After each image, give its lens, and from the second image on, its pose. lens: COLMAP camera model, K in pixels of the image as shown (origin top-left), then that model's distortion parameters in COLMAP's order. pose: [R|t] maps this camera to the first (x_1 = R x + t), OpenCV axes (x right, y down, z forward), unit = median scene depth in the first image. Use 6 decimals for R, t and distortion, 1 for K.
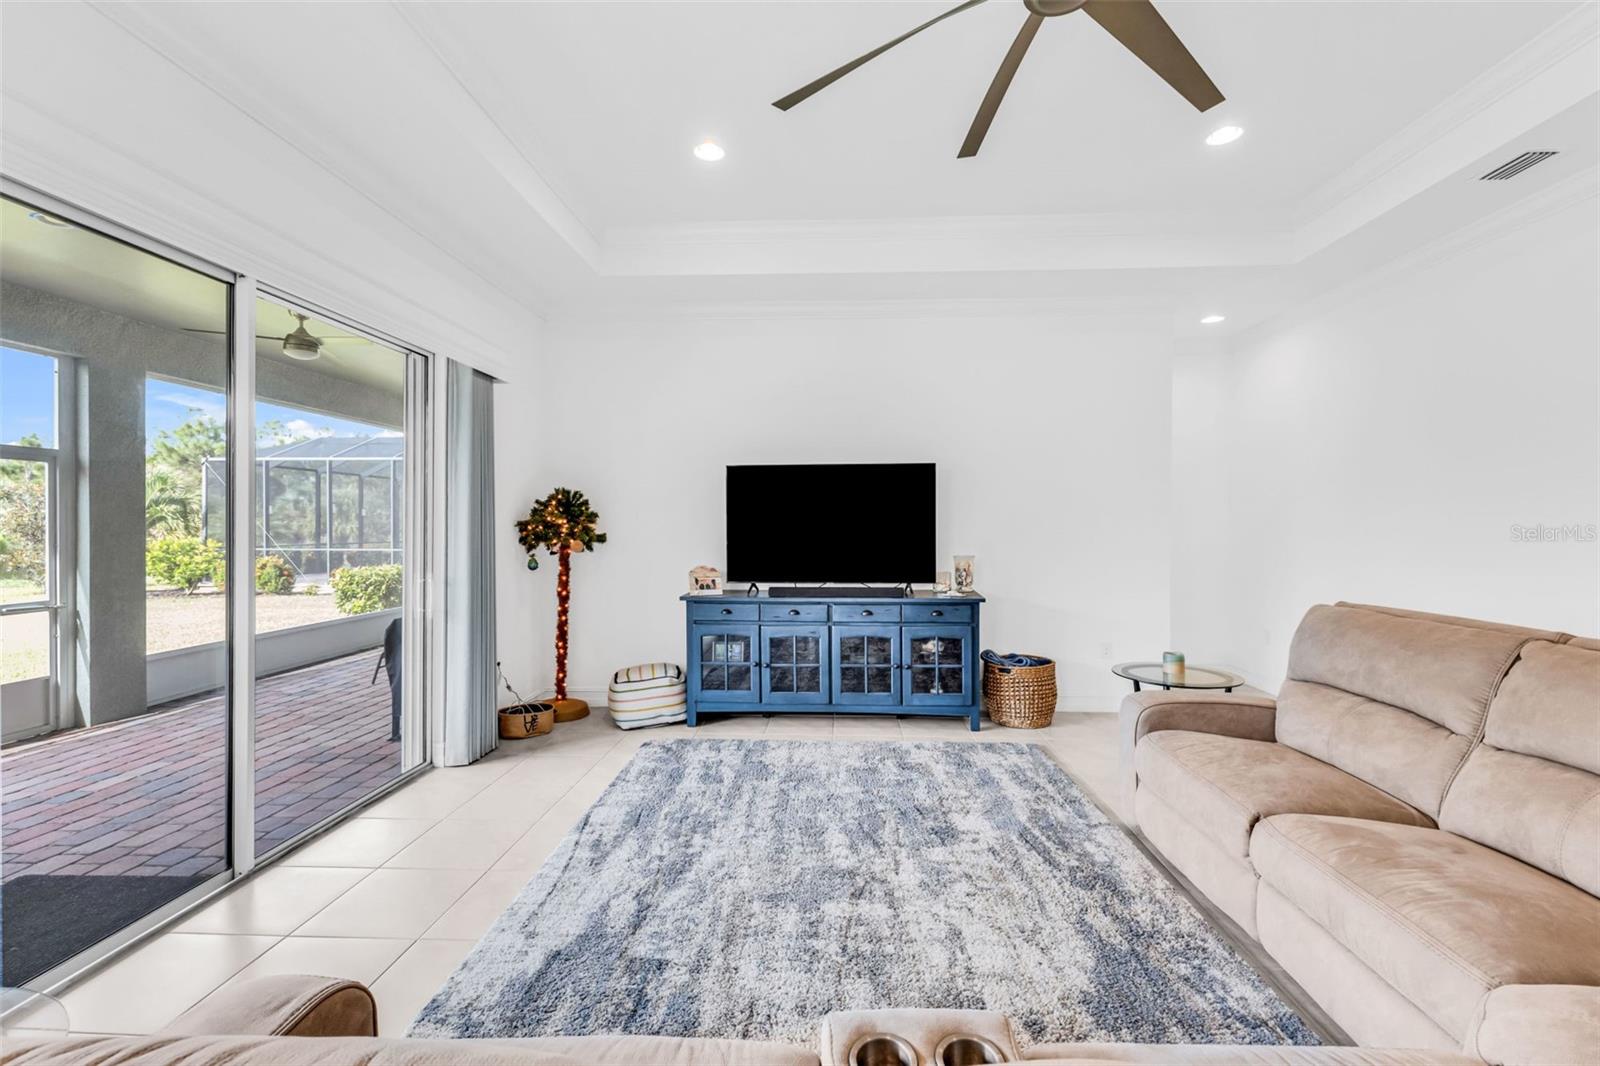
lens RADIAL K [[675.6, 0, 796.9], [0, 675.6, 528.6], [0, 0, 1]] dist [0.002523, 0.000503]
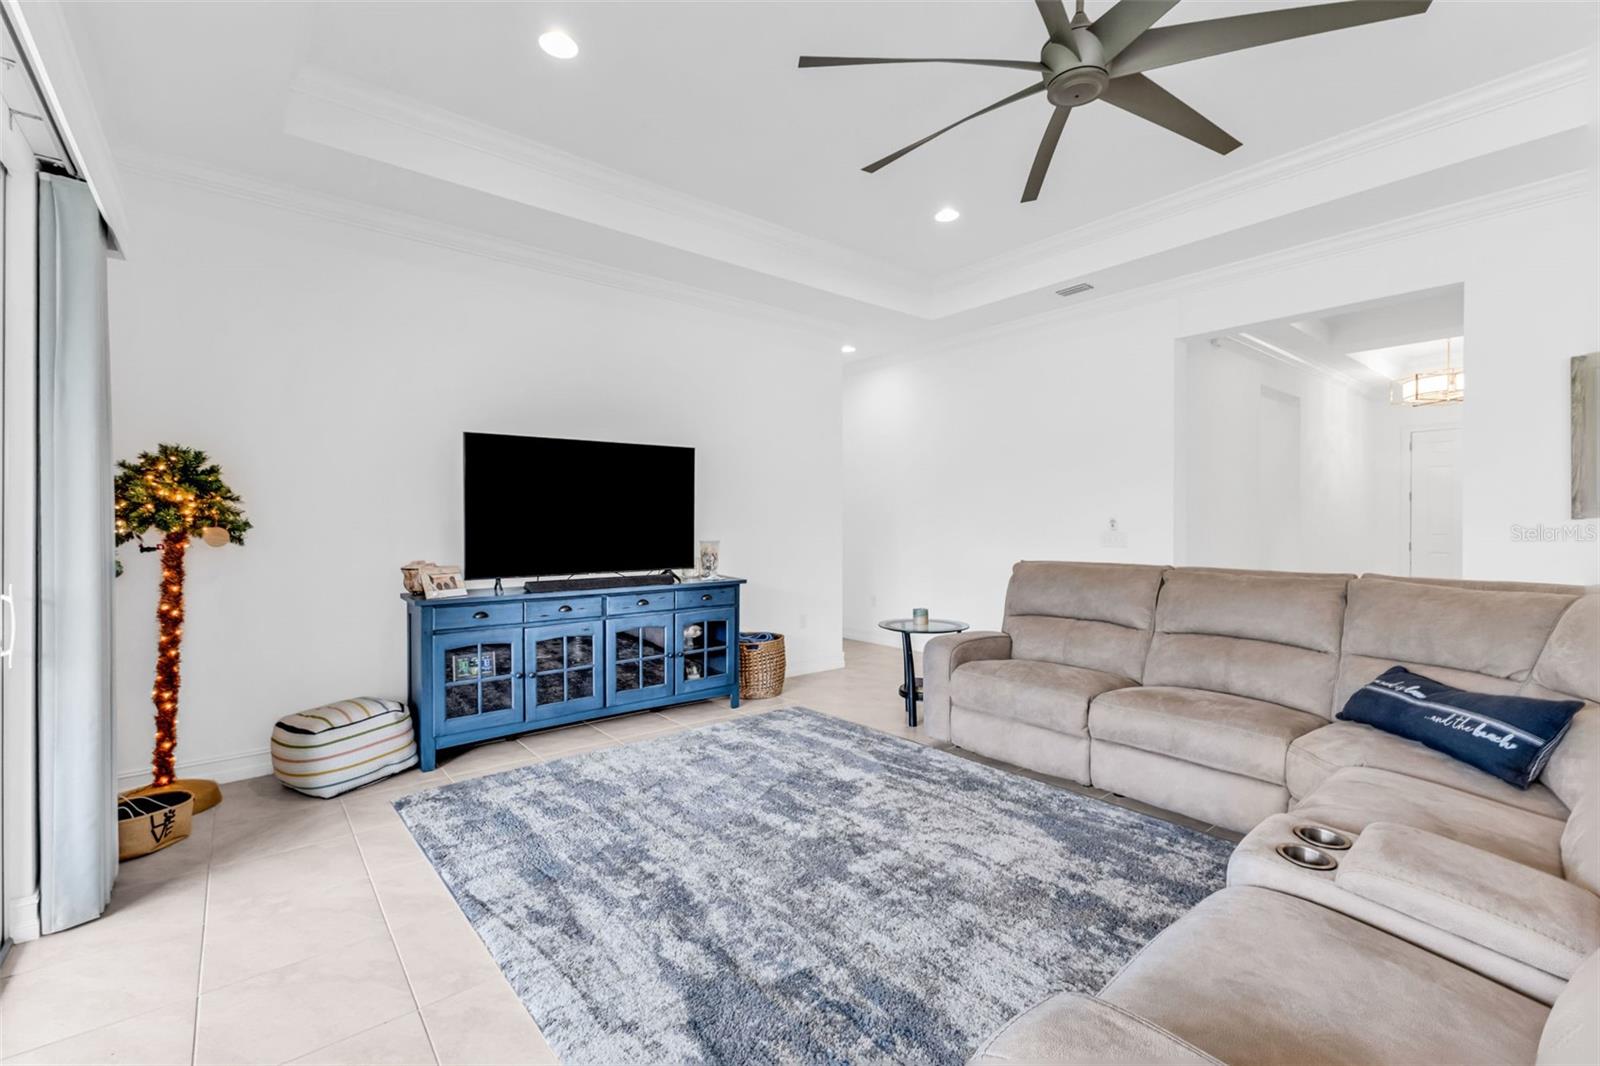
lens RADIAL K [[686.9, 0, 801.9], [0, 686.9, 528.5], [0, 0, 1]] dist [0.006354, -0.000060]
pose [[0.741330, -0.006913, 0.671105, -0.369473], [0.006780, 0.999973, 0.002811, 0.021117], [-0.671106, 0.002466, 0.741357, 0.145151]]
